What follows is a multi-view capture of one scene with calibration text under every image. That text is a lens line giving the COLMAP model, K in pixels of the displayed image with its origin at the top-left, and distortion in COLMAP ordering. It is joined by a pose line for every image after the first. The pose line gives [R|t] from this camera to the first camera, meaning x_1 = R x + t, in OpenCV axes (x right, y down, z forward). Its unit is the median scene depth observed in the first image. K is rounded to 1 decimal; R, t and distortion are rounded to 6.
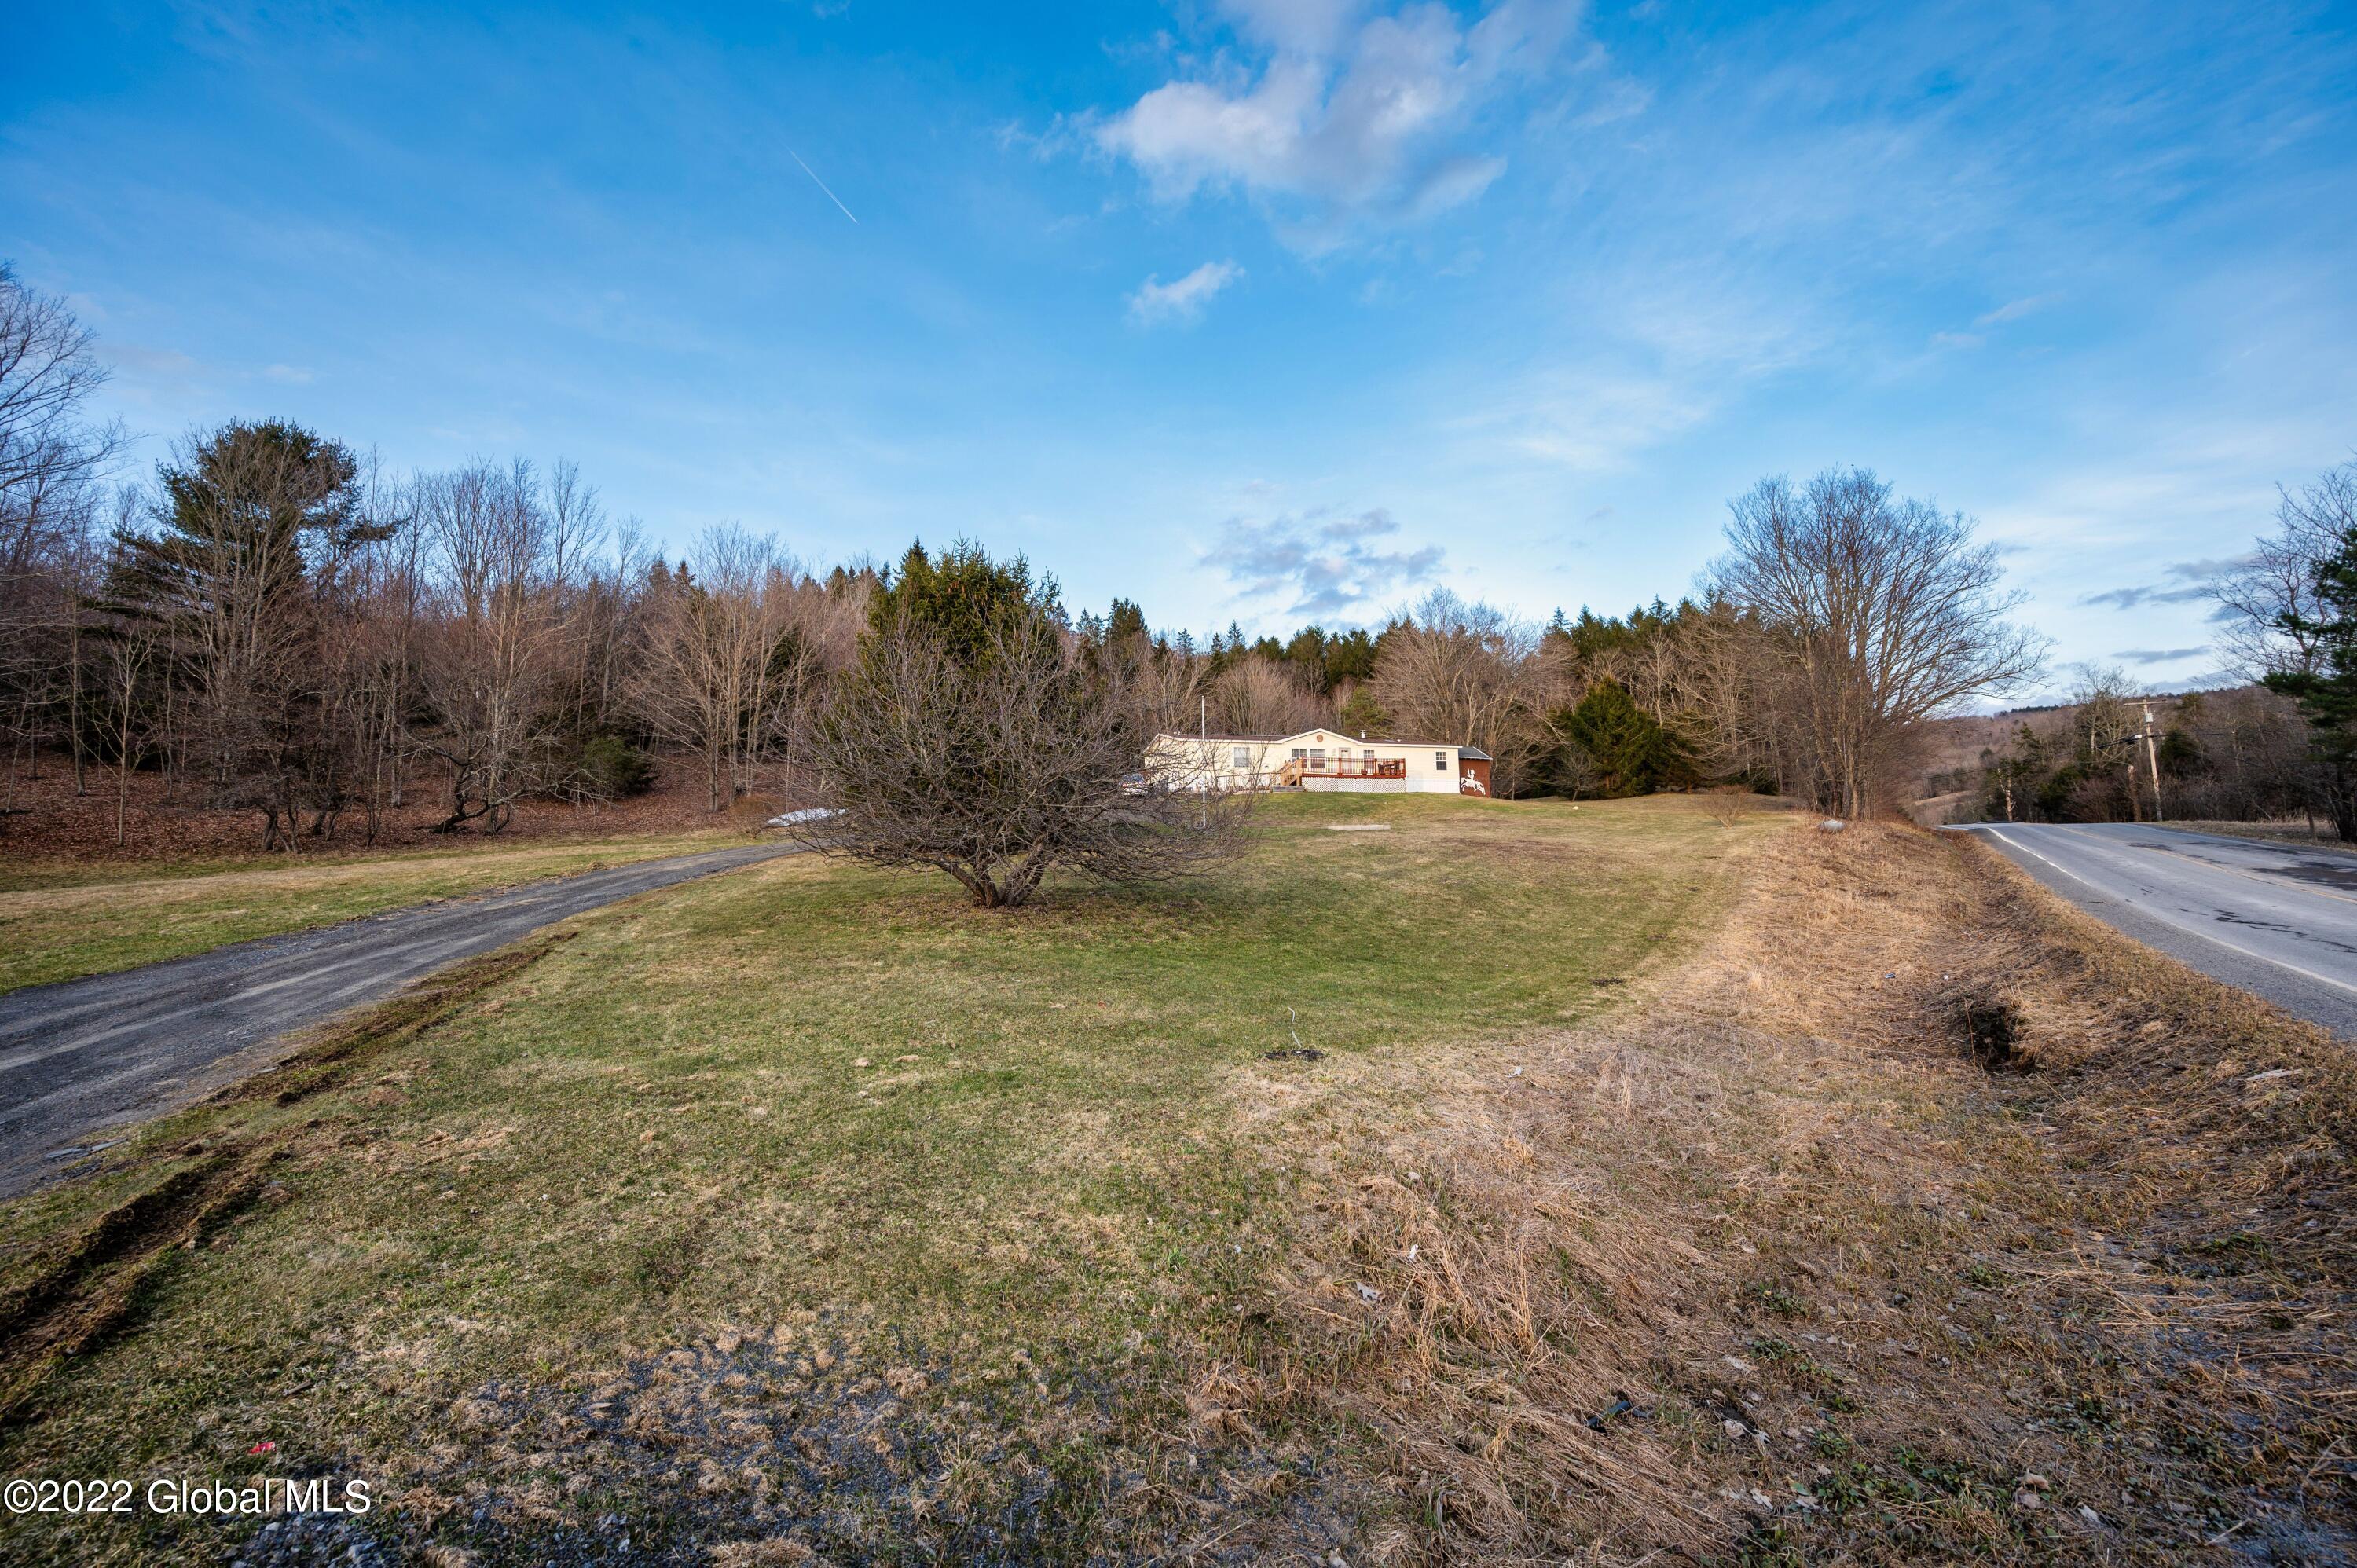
lens RADIAL K [[928.5, 0, 1181.1], [0, 928.5, 782.3], [0, 0, 1]] dist [0.000562, -0.000078]
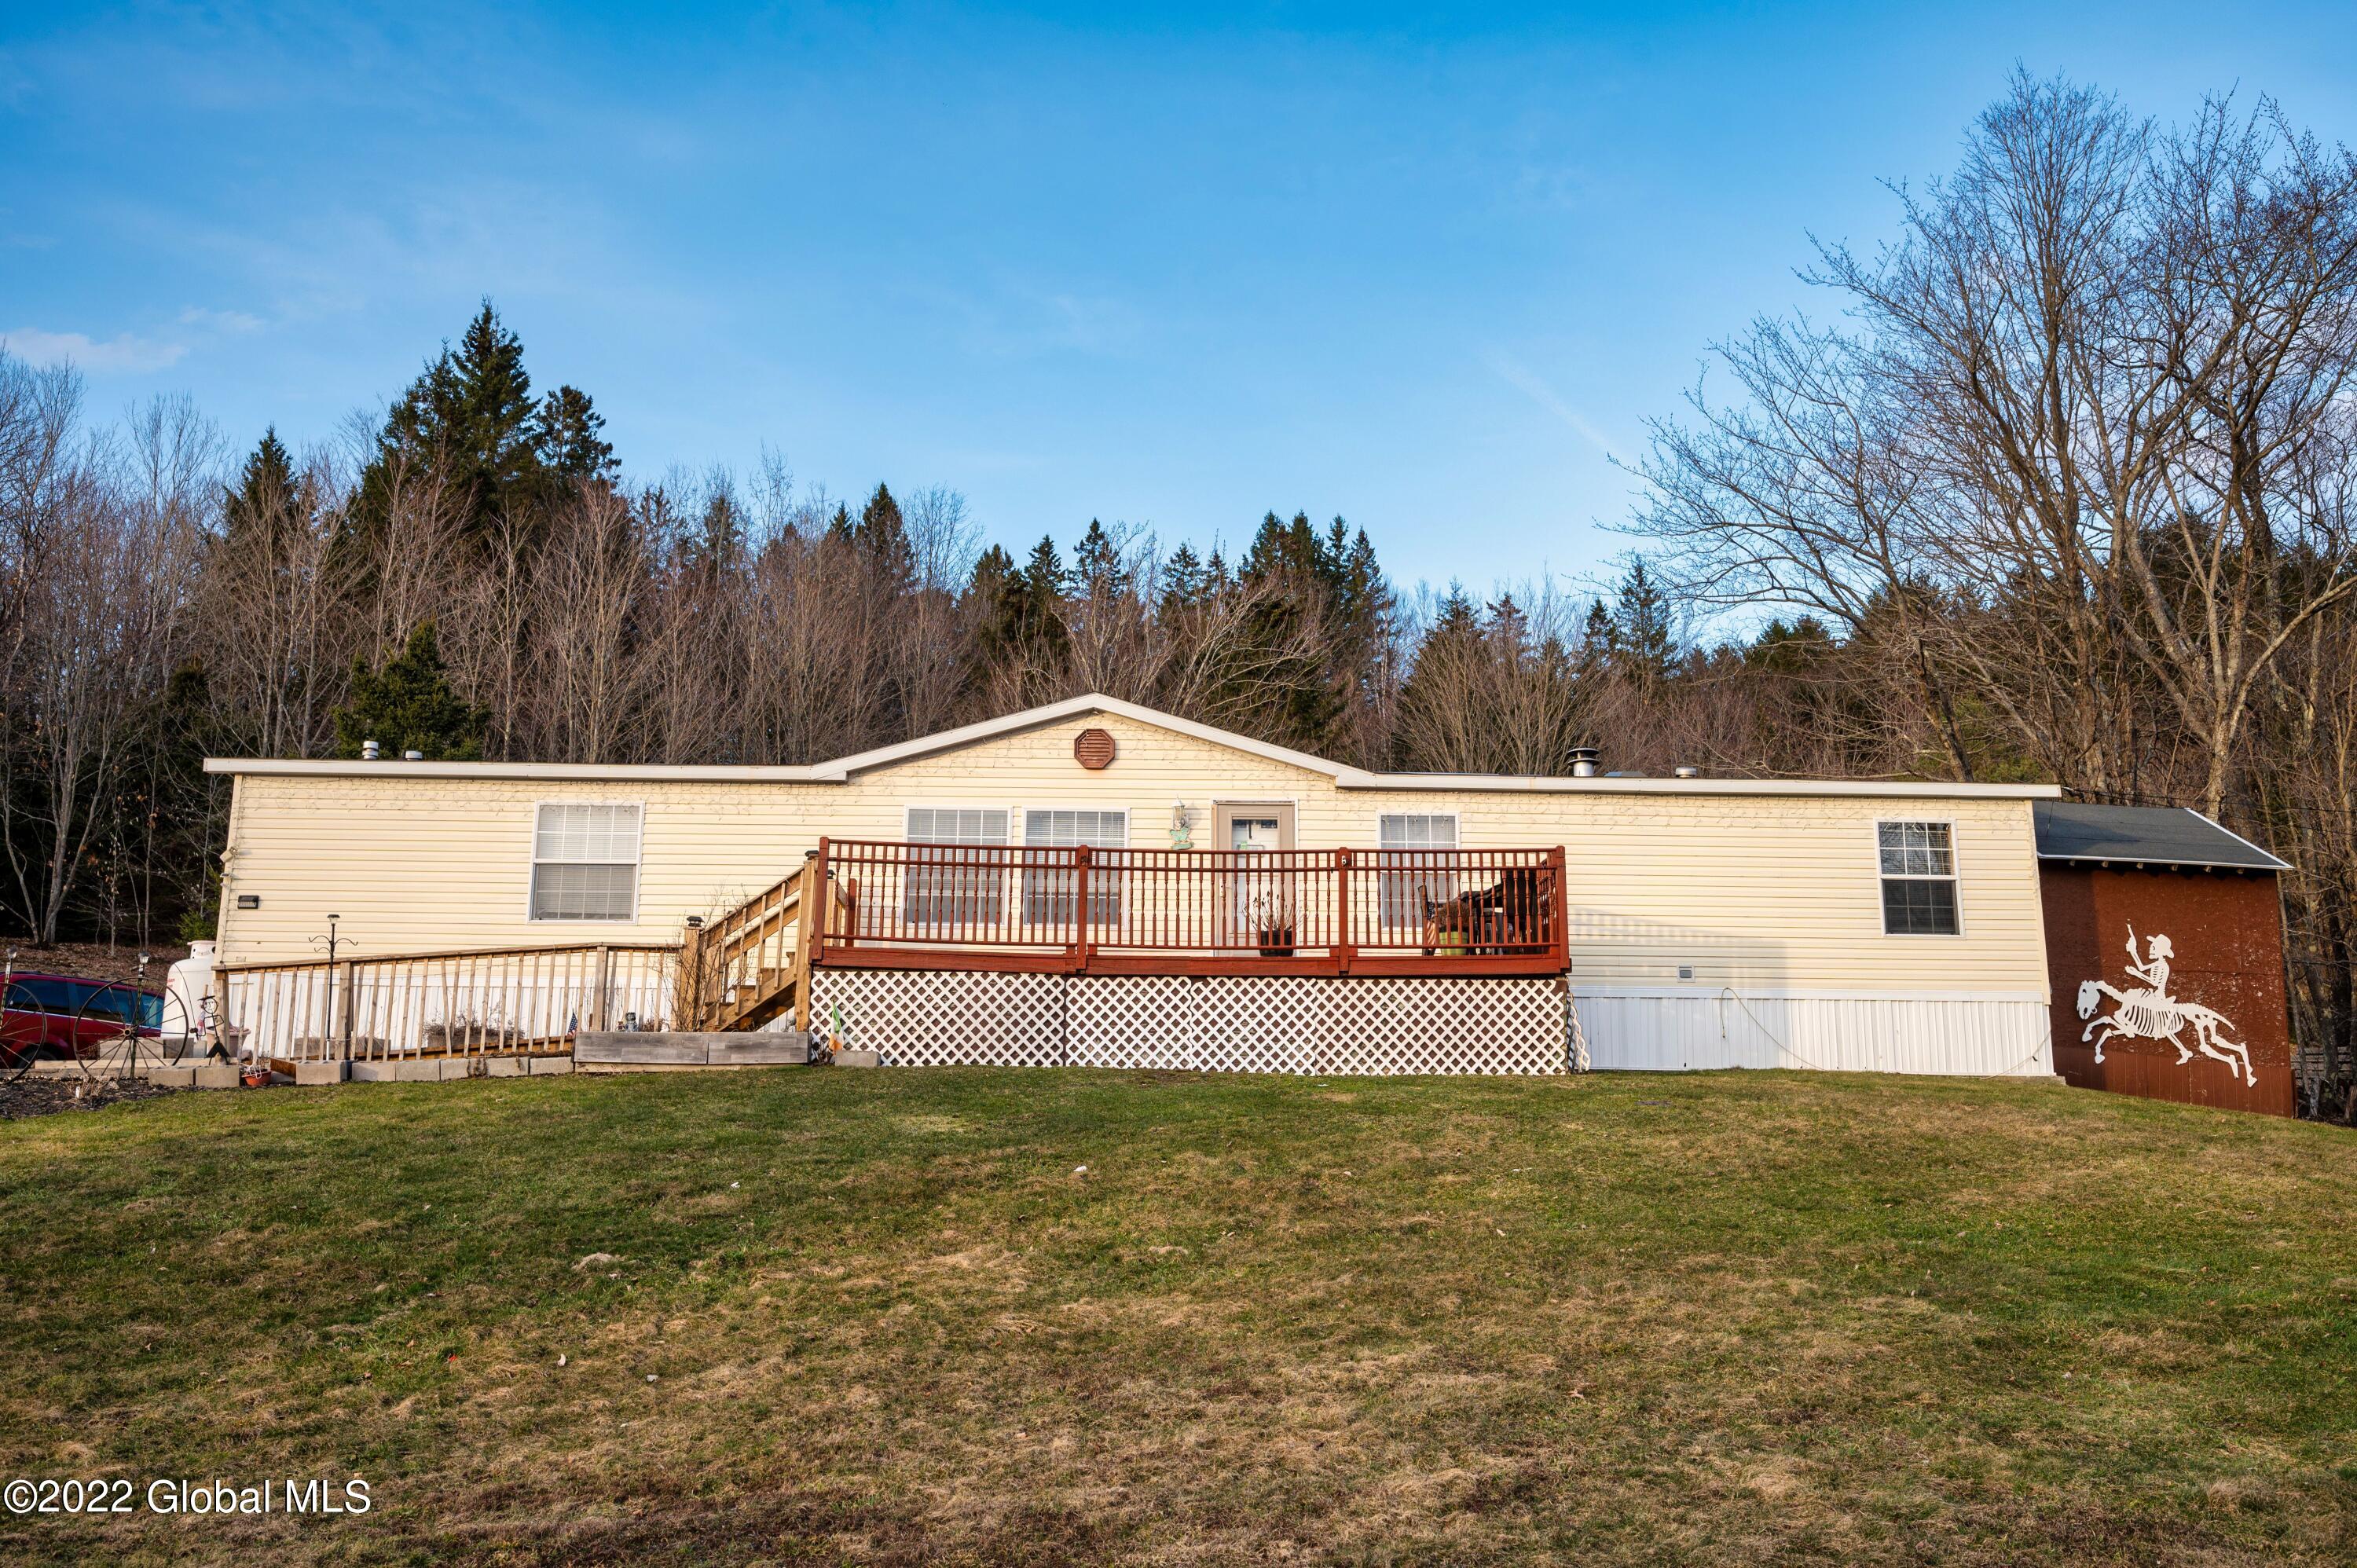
lens RADIAL K [[1960.8, 0, 1180.1], [0, 1960.8, 776.9], [0, 0, 1]] dist [-0.008173, 0.006658]
pose [[0.954766, -0.037201, -0.295021, 0.196456], [-0.000518, 0.991934, -0.126758, 0.002525], [0.297356, 0.121177, 0.947046, 0.478954]]
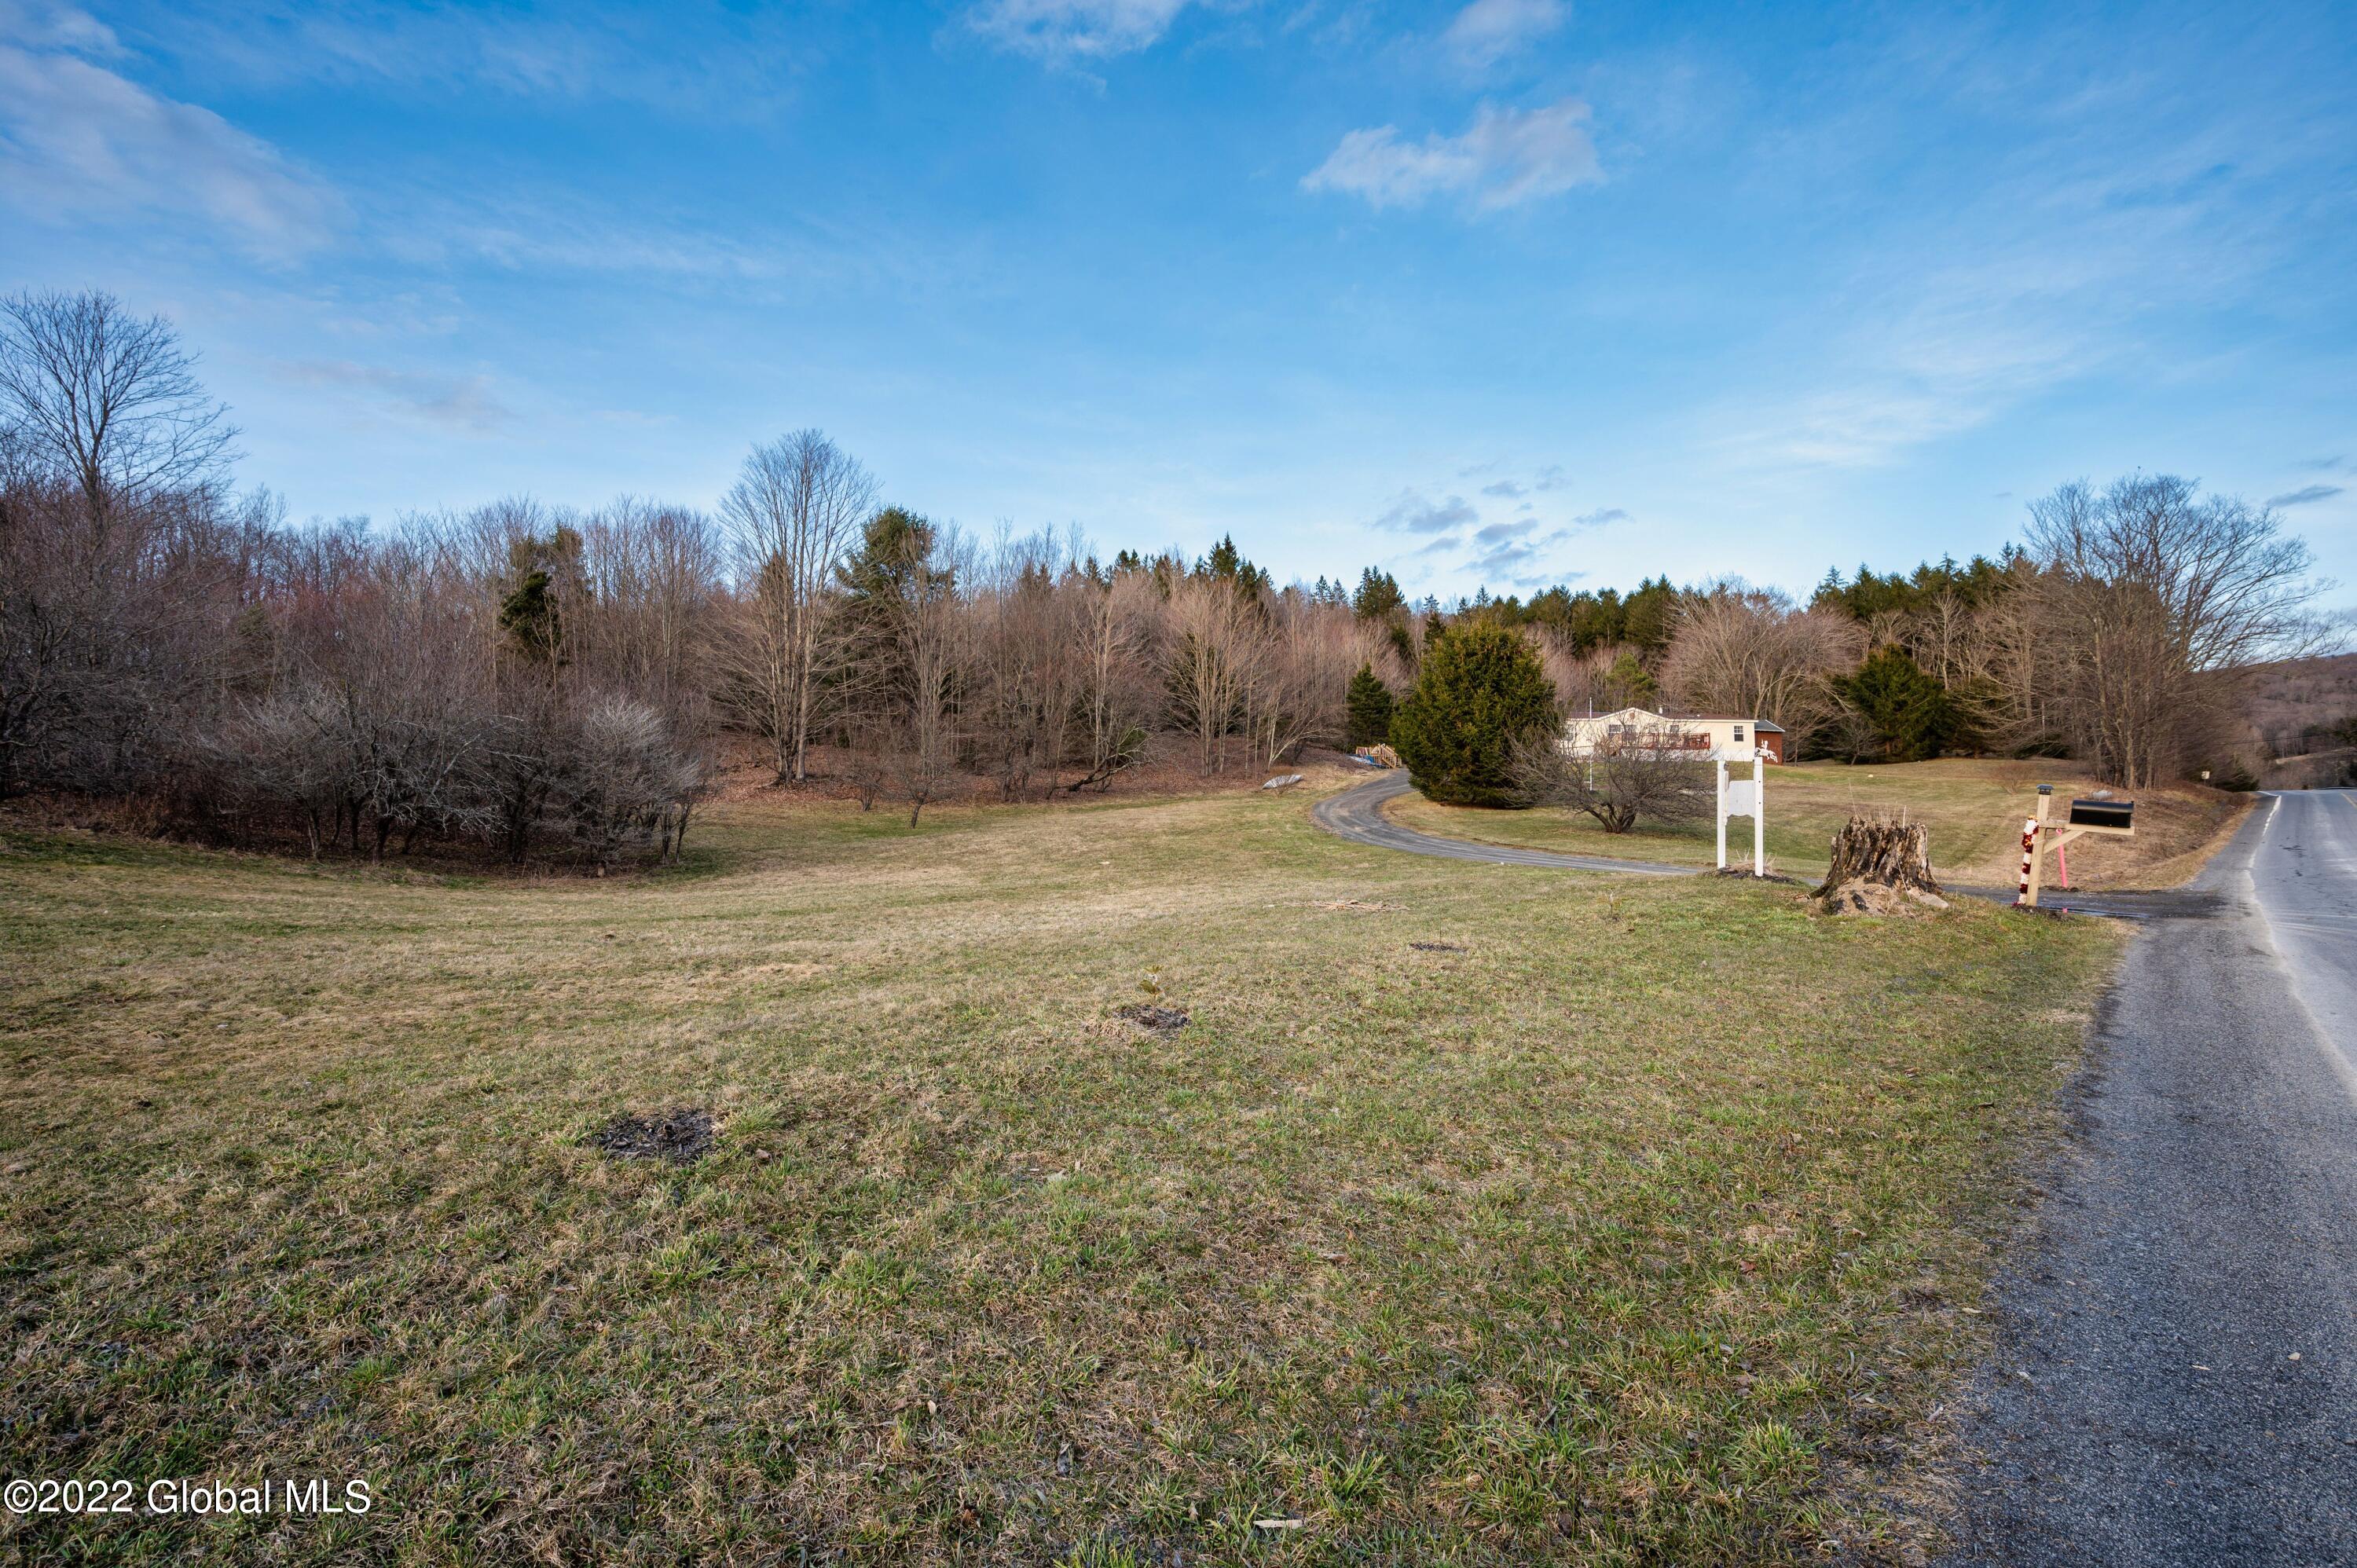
lens RADIAL K [[979.2, 0, 1180.9], [0, 979.2, 787.1], [0, 0, 1]] dist [-0.001339, -0.000107]
pose [[0.984073, 0.007162, -0.177623, -0.143828], [0.002256, 0.998604, 0.052764, -0.017003], [0.177753, -0.052324, 0.982683, -0.252818]]
